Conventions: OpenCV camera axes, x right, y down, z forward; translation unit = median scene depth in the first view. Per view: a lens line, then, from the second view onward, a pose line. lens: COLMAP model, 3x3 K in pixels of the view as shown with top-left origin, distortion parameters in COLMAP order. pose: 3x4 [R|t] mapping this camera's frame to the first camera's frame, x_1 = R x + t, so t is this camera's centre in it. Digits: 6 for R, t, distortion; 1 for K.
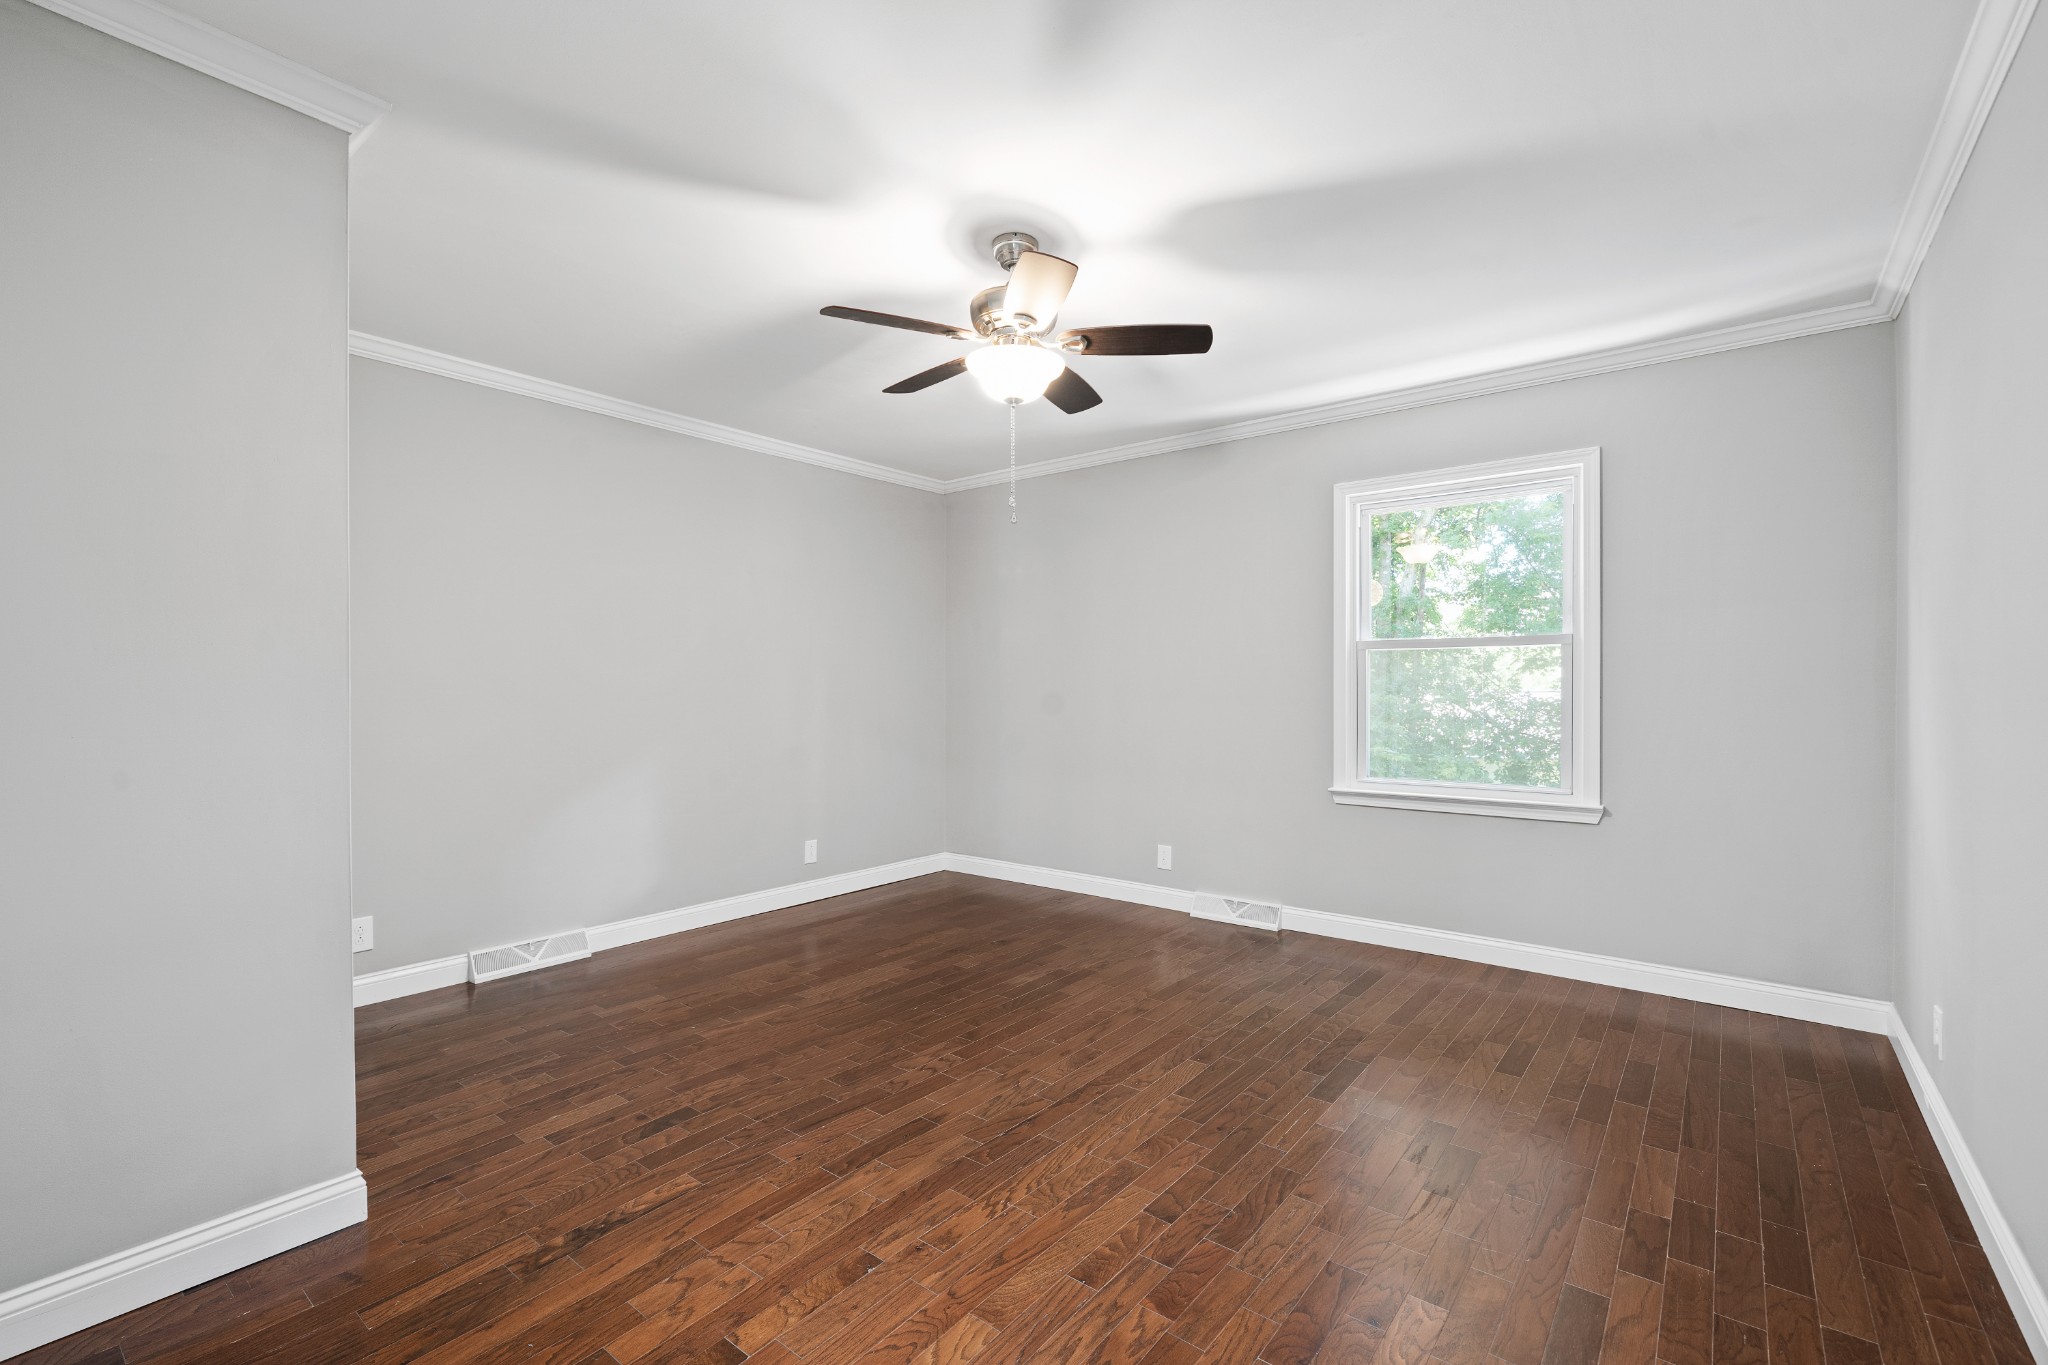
lens RADIAL K [[888.1, 0, 1015.6], [0, 888.1, 686.1], [0, 0, 1]] dist [0.002955, 0.000657]
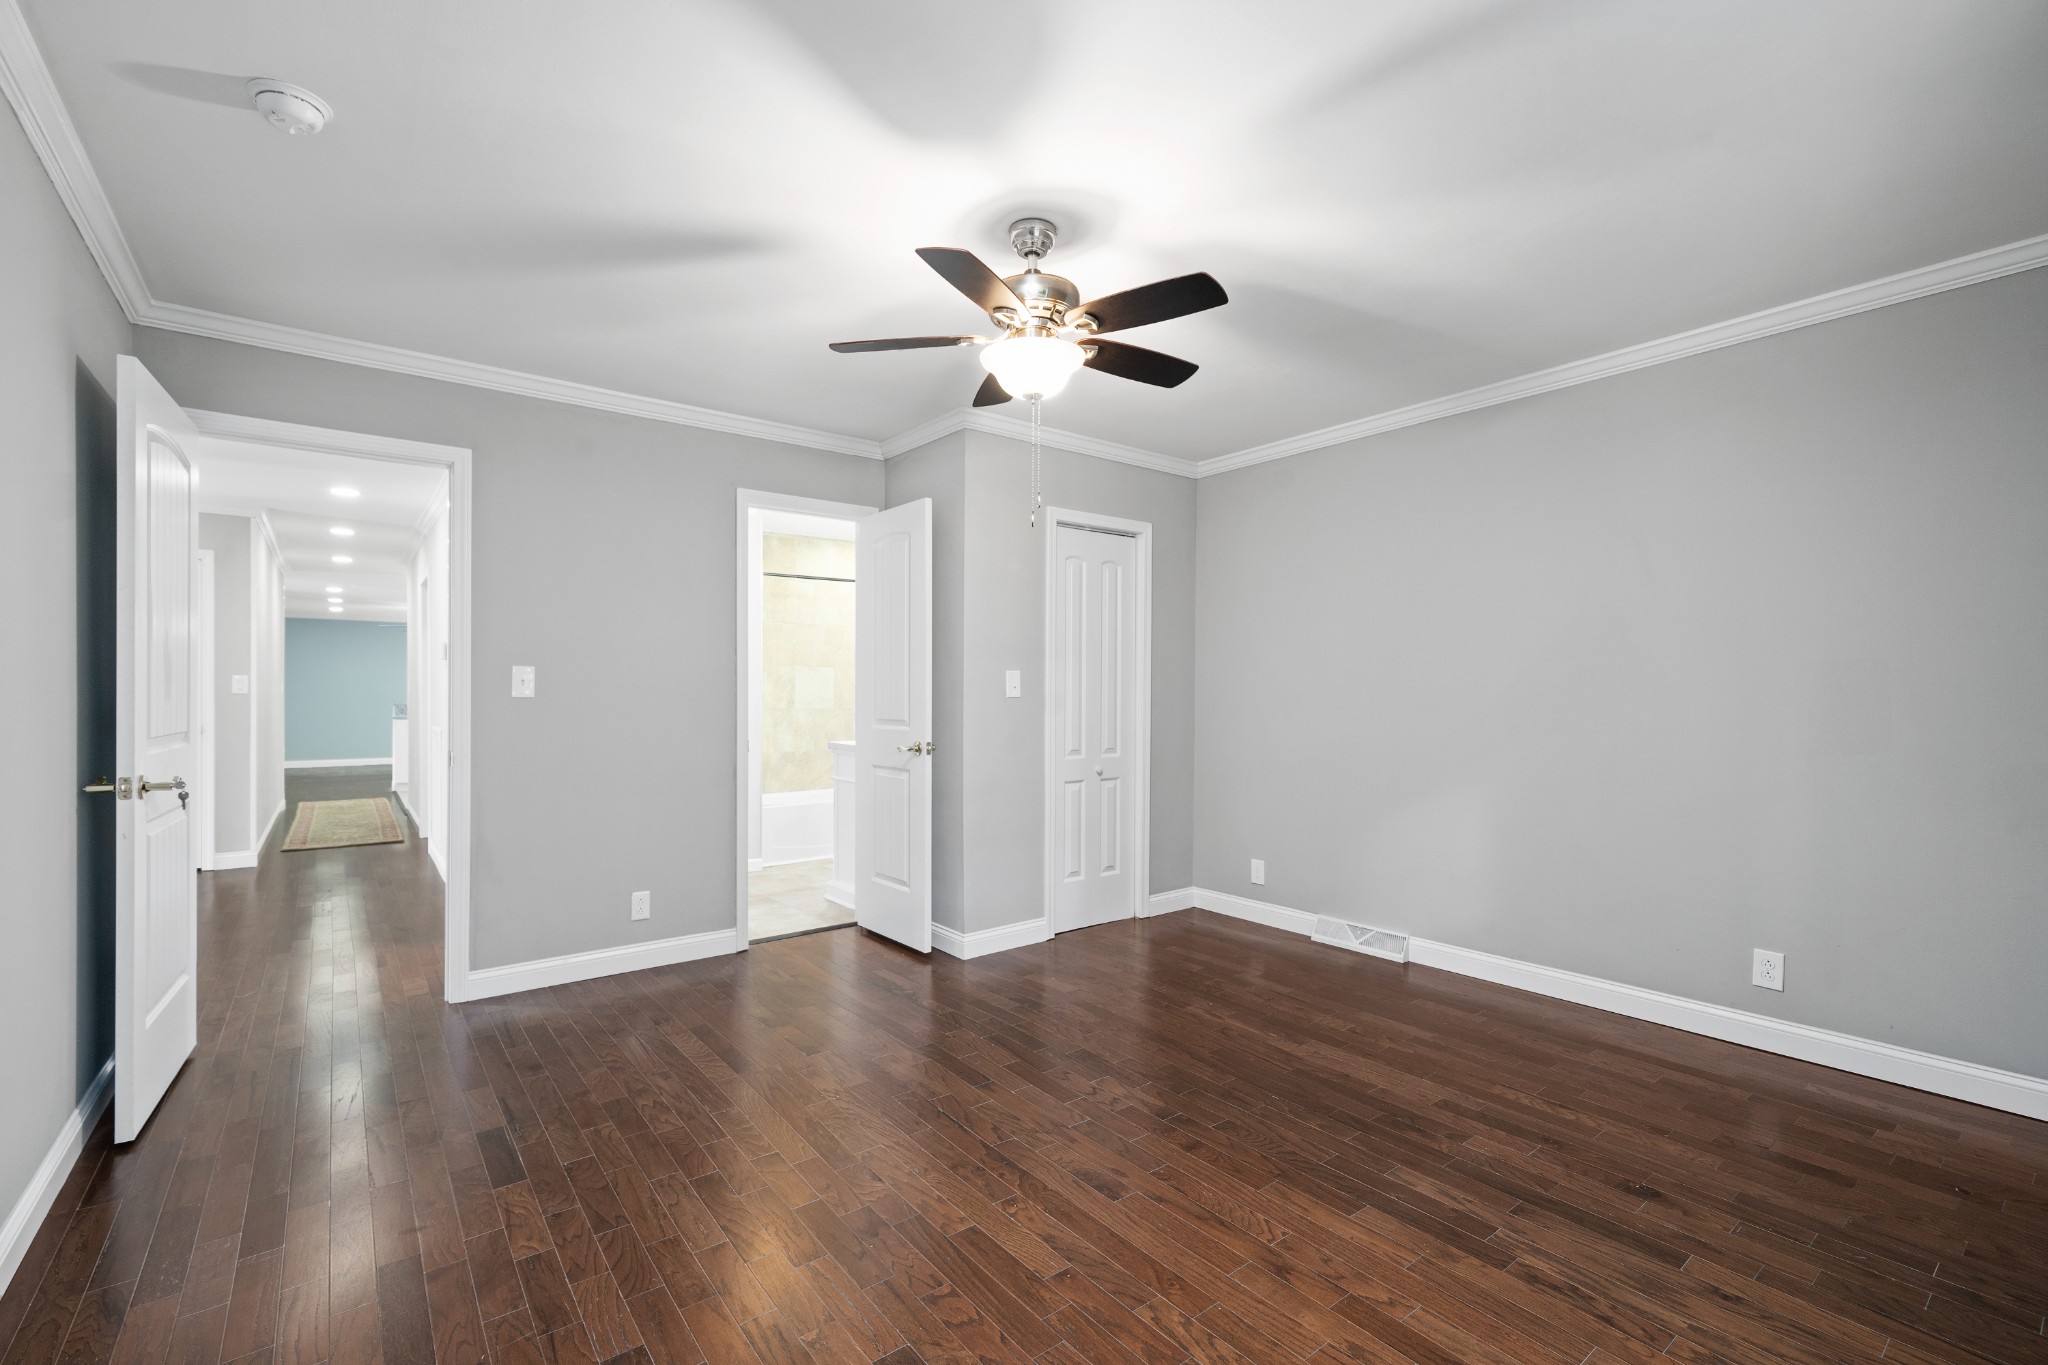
lens RADIAL K [[888.1, 0, 1015.6], [0, 888.1, 691.2], [0, 0, 1]] dist [0.002955, 0.000657]
pose [[-0.239530, -0.004194, -0.970880, 0.696326], [0.001311, 0.999988, -0.004643, -0.003627], [0.970888, -0.002385, -0.239521, 0.918614]]
